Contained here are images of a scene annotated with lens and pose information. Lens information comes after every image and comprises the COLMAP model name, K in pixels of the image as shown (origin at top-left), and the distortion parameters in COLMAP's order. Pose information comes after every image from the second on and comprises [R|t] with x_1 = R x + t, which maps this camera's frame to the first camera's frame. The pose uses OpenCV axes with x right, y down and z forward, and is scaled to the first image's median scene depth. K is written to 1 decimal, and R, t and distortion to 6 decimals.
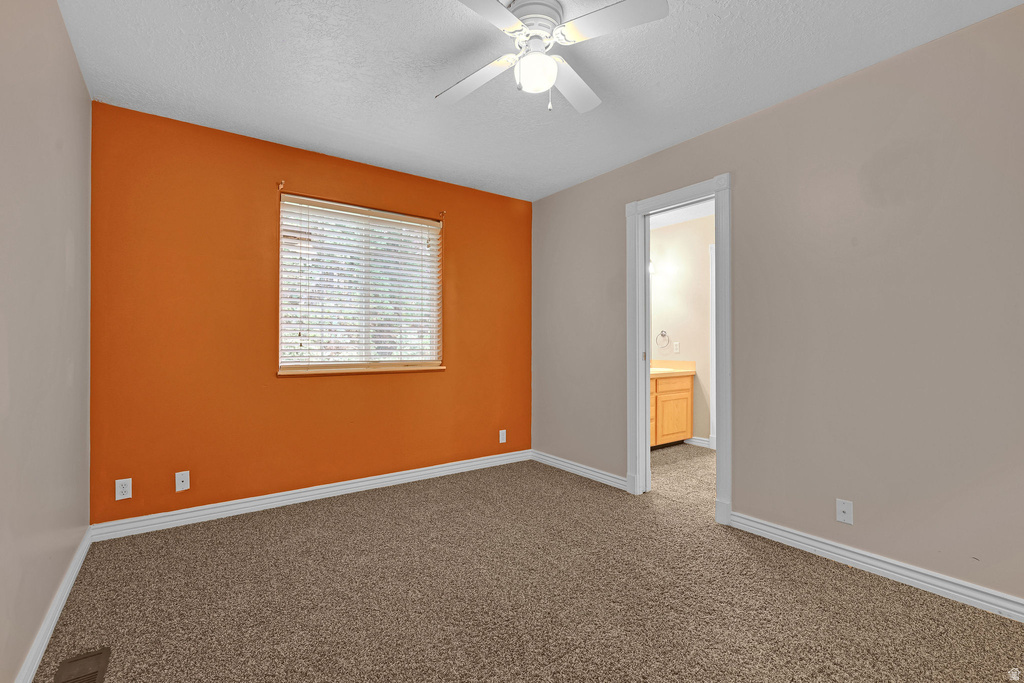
lens RADIAL K [[462.2, 0, 514.5], [0, 462.2, 343.0], [0, 0, 1]] dist [0.022886, -0.000024]
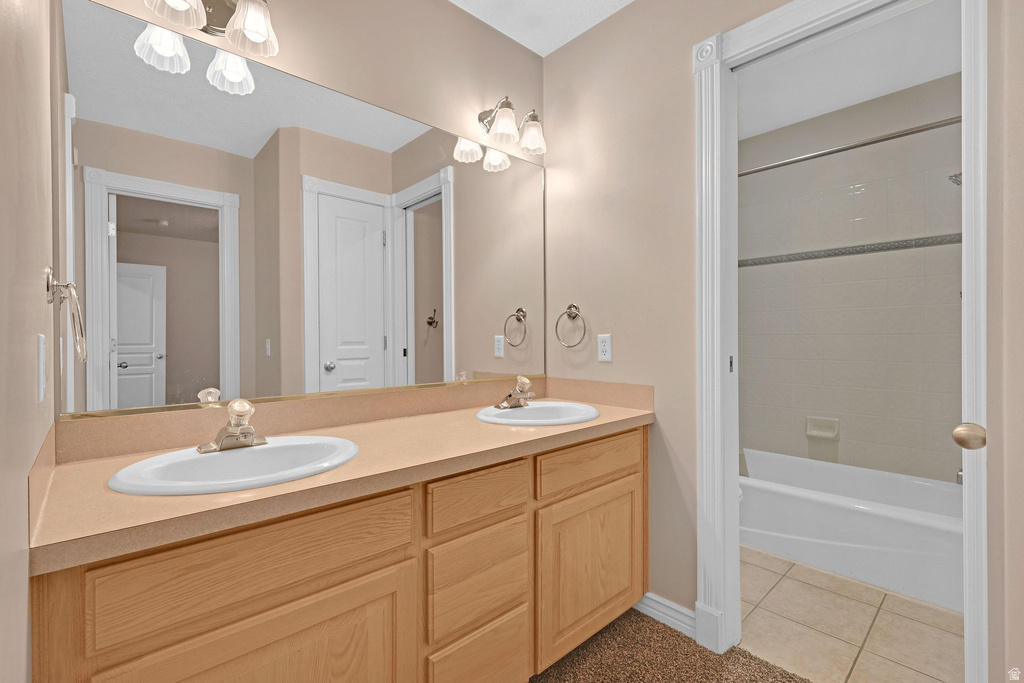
lens RADIAL K [[462.2, 0, 519.8], [0, 462.2, 344.1], [0, 0, 1]] dist [0.022886, -0.000024]
pose [[0.991522, -0.005548, 0.129819, 0.244158], [0.003627, 0.999880, 0.015035, 0.000818], [-0.129886, -0.014437, 0.991424, 0.667305]]
